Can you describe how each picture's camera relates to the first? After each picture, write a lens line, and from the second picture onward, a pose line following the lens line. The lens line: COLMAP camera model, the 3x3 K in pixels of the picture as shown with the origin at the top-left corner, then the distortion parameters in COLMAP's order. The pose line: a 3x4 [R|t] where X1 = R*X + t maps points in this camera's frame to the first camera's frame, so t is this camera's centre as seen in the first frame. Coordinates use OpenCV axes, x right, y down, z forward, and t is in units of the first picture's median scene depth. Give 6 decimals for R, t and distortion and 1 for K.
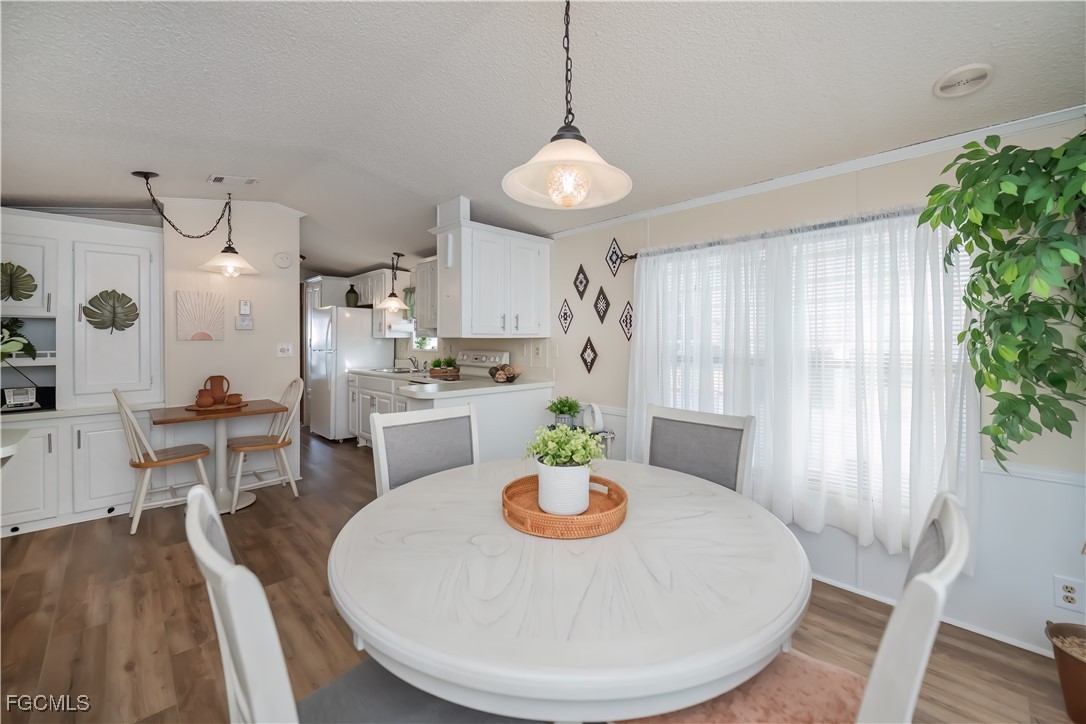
lens RADIAL K [[429.8, 0, 548.7], [0, 429.8, 339.0], [0, 0, 1]] dist [-0.008421, -0.000715]
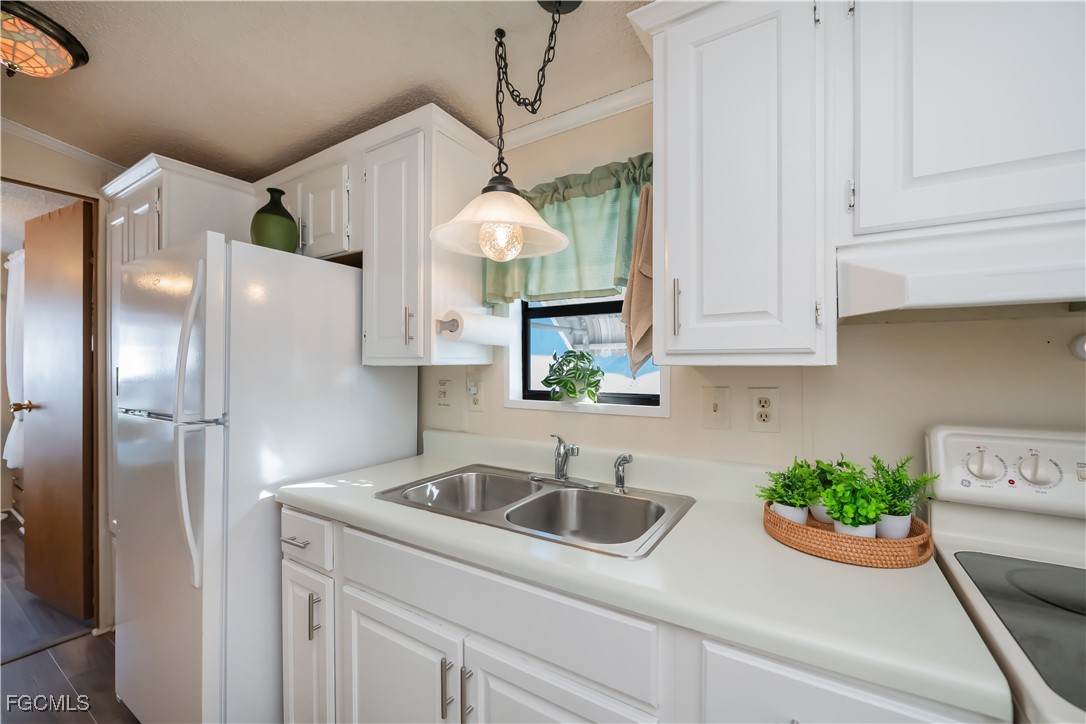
lens RADIAL K [[429.8, 0, 546.9], [0, 429.8, 362.4], [0, 0, 1]] dist [-0.008421, -0.000715]
pose [[0.972580, -0.001851, 0.232560, -0.604402], [0.002233, 0.999997, -0.001382, -0.006406], [-0.232556, 0.001863, 0.972581, 1.167782]]
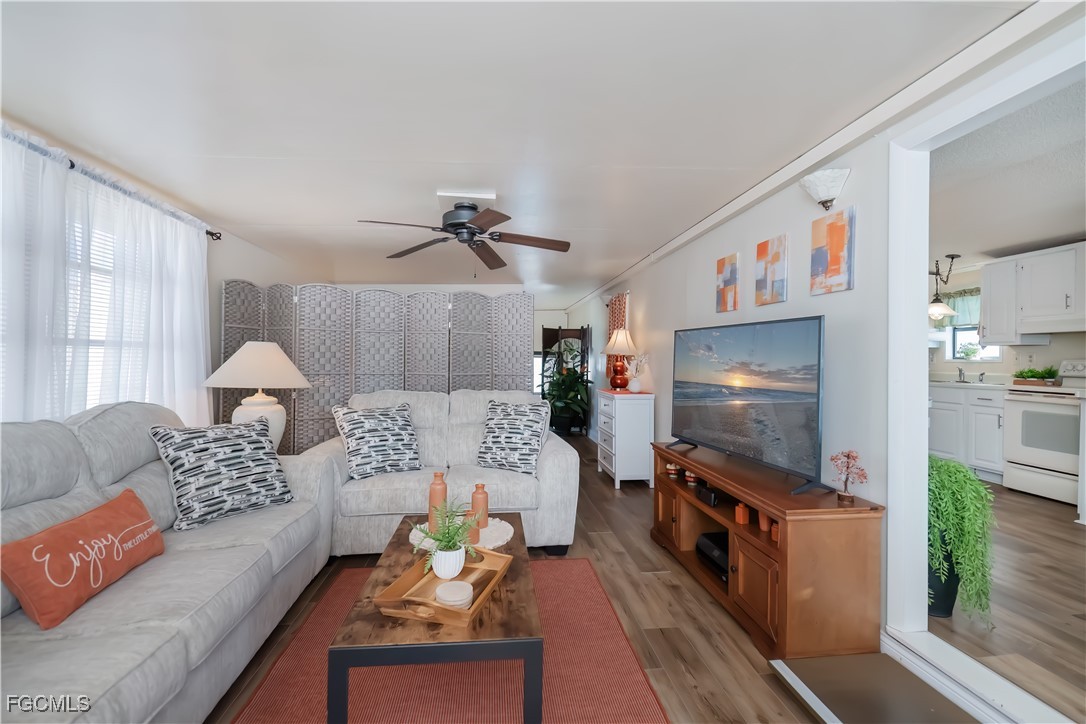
lens RADIAL K [[494.0, 0, 543.5], [0, 494.0, 352.2], [0, 0, 1]] dist [0.004793, -0.001833]
pose [[0.789753, 0.006168, -0.613394, -0.578294], [-0.018325, 0.999740, -0.013541, 0.061133], [0.613151, 0.021934, 0.789661, -0.568167]]
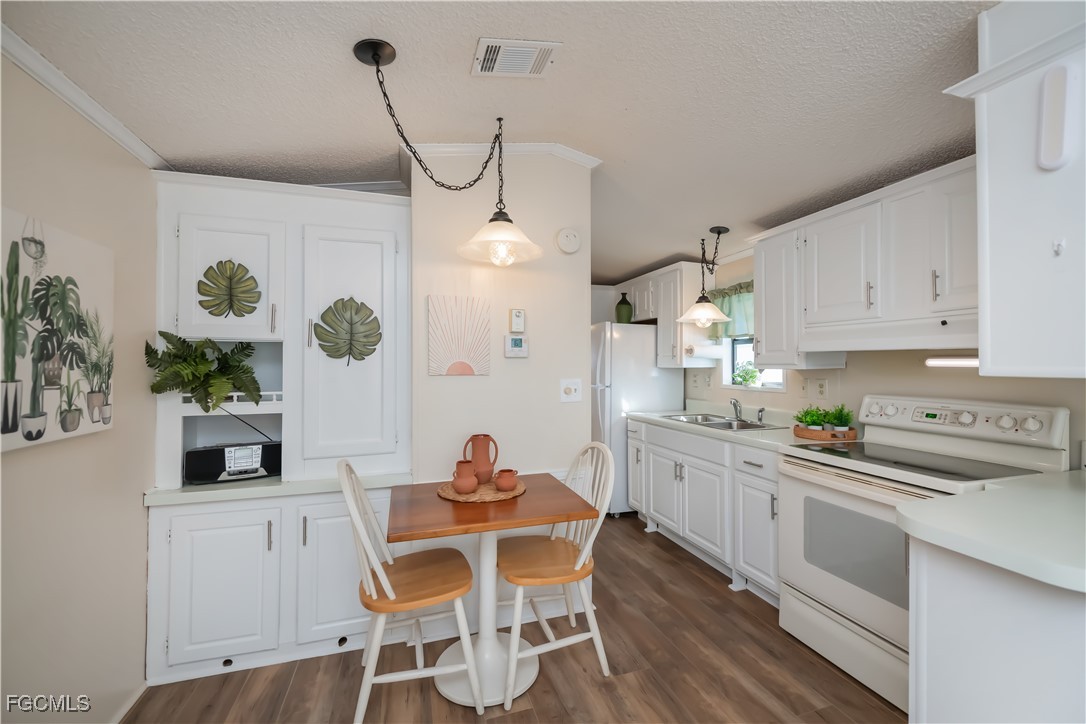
lens RADIAL K [[438.4, 0, 548.1], [0, 438.4, 359.0], [0, 0, 1]] dist [-0.008463, -0.002428]
pose [[0.893662, -0.004408, -0.448718, -0.429005], [-0.000713, 0.999937, -0.011243, -0.013198], [0.448739, 0.010367, 0.893603, 0.509359]]
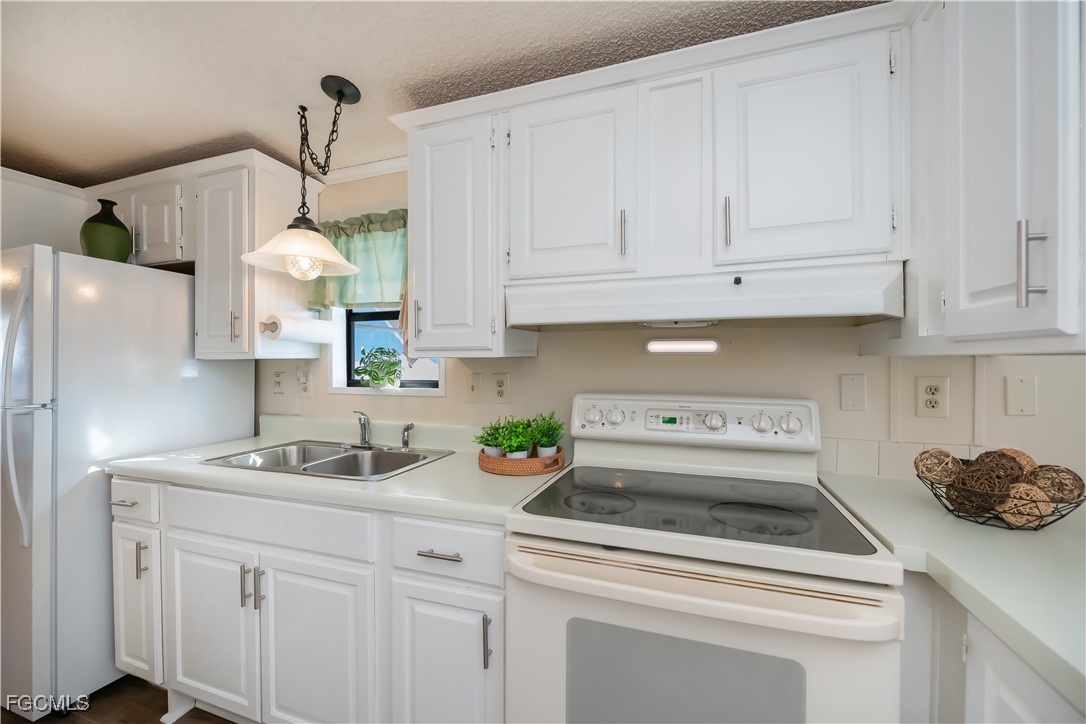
lens RADIAL K [[429.8, 0, 548.4], [0, 429.8, 362.0], [0, 0, 1]] dist [-0.008421, -0.000715]
pose [[0.897665, -0.004869, 0.440651, -0.522008], [0.003197, 0.999985, 0.004538, -0.001372], [-0.440666, -0.002664, 0.897667, 0.970611]]
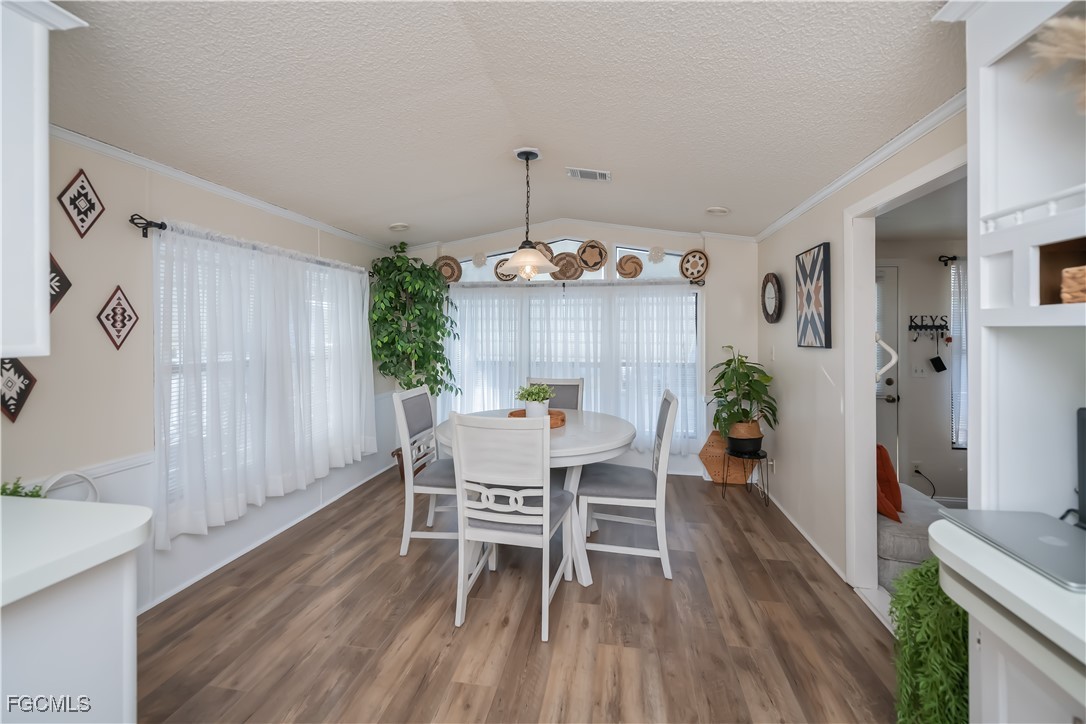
lens RADIAL K [[429.8, 0, 554.2], [0, 429.8, 329.2], [0, 0, 1]] dist [-0.008421, -0.000715]
pose [[-0.588727, 0.006312, 0.808307, -0.654738], [-0.000053, 0.999969, -0.007847, -0.019097], [-0.808332, -0.004663, -0.588709, 0.810181]]
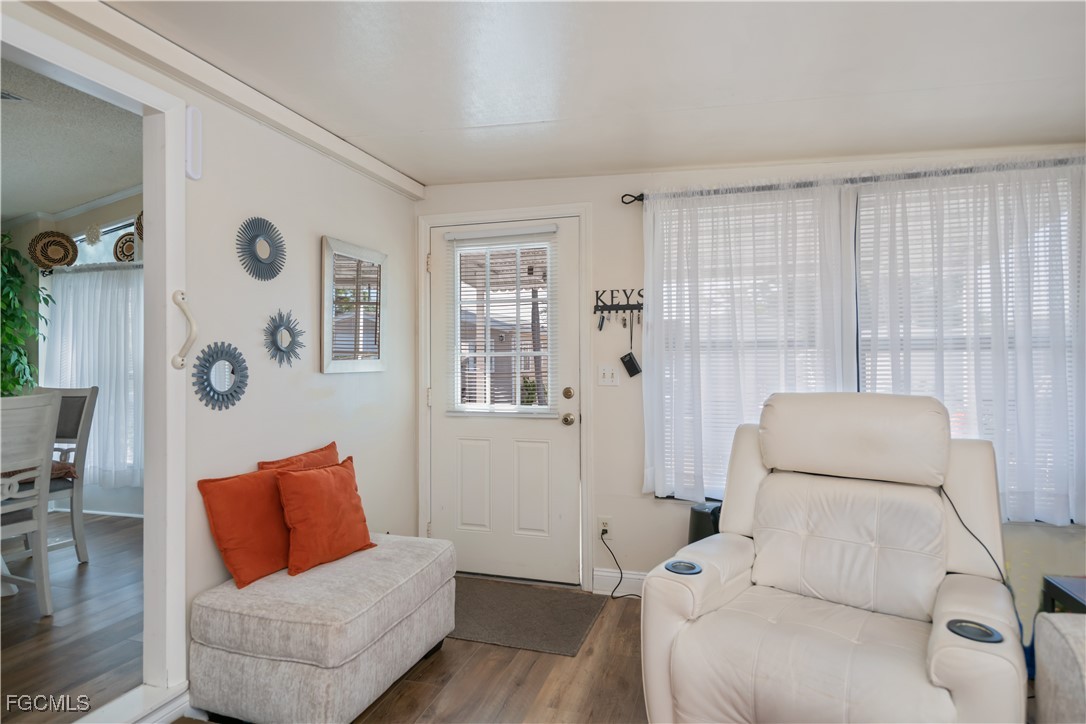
lens RADIAL K [[608.2, 0, 543.5], [0, 608.2, 361.7], [0, 0, 1]] dist [0.018376, -0.000393]
pose [[-0.469081, 0.007536, 0.883123, -1.170329], [0.009613, 0.999948, -0.003428, 0.060292], [-0.883103, 0.006881, -0.469129, -0.042880]]
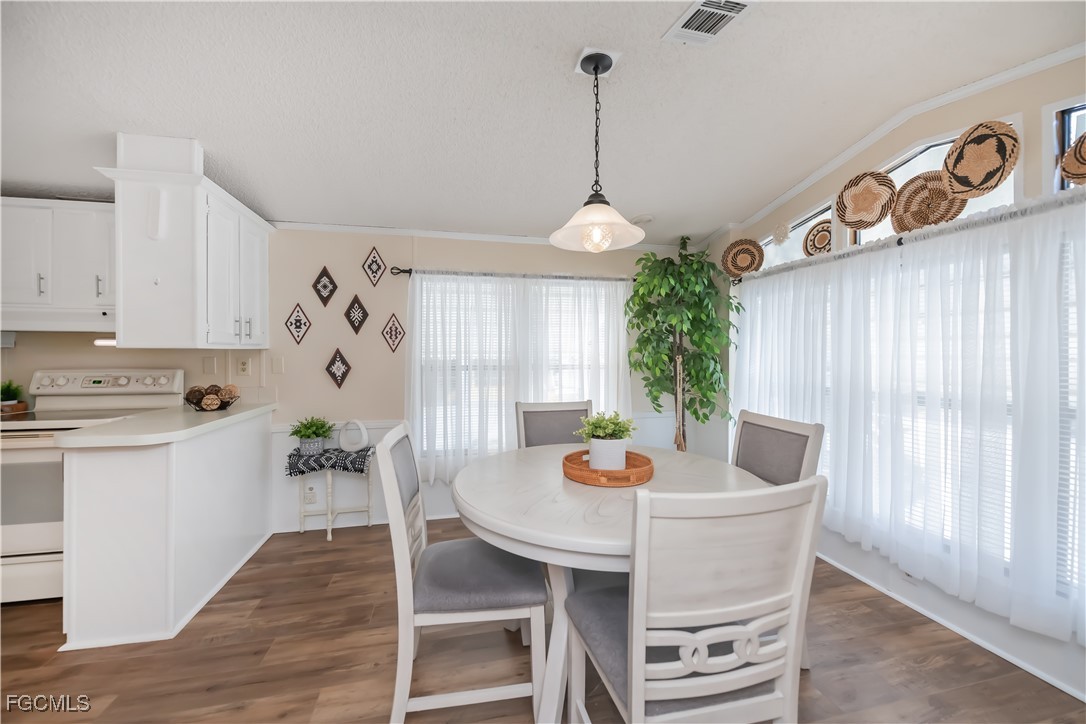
lens RADIAL K [[429.8, 0, 544.1], [0, 429.8, 352.7], [0, 0, 1]] dist [-0.008421, -0.000715]
pose [[0.521831, 0.001132, 0.853048, -0.466023], [0.001064, 0.999997, -0.001978, 0.006767], [-0.853048, 0.001940, 0.521829, 0.163355]]
